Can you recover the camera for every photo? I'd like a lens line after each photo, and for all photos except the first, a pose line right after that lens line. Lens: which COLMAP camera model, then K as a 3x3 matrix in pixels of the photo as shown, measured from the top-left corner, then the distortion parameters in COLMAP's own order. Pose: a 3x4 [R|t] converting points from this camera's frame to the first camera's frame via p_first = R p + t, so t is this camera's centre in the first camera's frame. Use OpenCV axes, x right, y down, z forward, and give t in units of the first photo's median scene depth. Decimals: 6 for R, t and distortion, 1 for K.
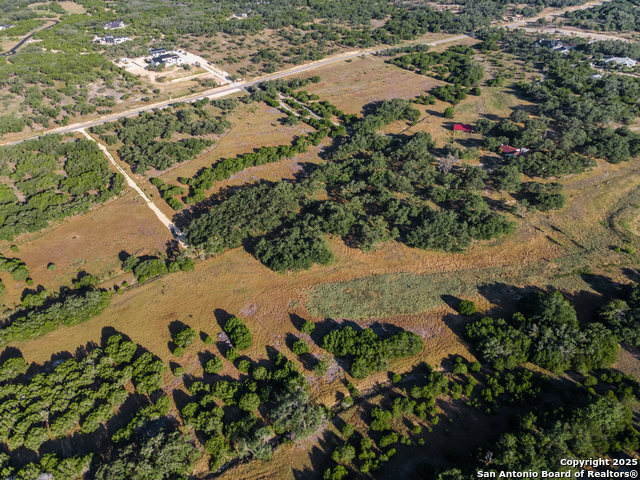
lens RADIAL K [[469.9, 0, 315.3], [0, 469.9, 241.1], [0, 0, 1]] dist [0.034845, 0.010069]
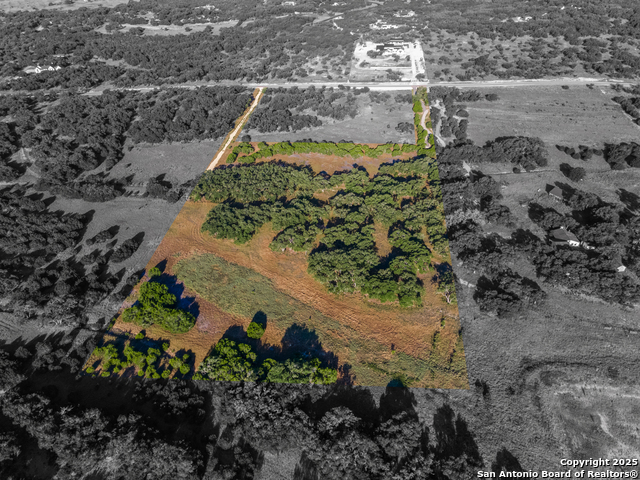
lens RADIAL K [[469.9, 0, 315.3], [0, 469.9, 241.1], [0, 0, 1]] dist [0.034845, 0.010069]
pose [[0.703146, 0.414808, -0.577512, 0.604067], [-0.405365, 0.901140, 0.153710, -0.151864], [0.584179, 0.126023, 0.801781, 0.184619]]
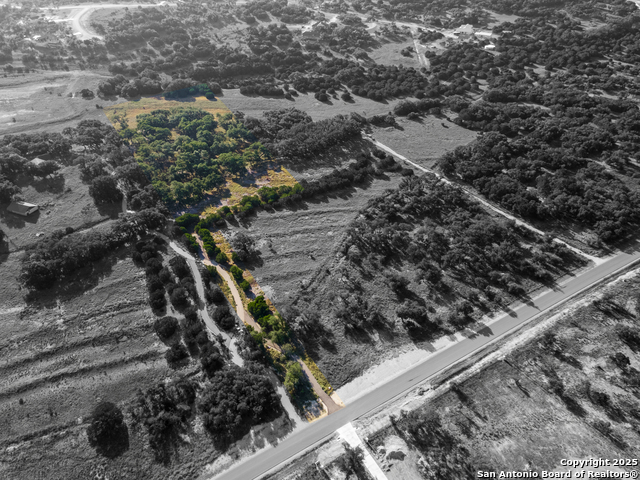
lens RADIAL K [[469.9, 0, 315.3], [0, 469.9, 241.1], [0, 0, 1]] dist [0.034845, 0.010069]
pose [[-0.991796, -0.034297, 0.123147, -0.279368], [0.106209, 0.315035, 0.943119, -1.045995], [-0.071141, 0.948460, -0.308807, 1.492555]]
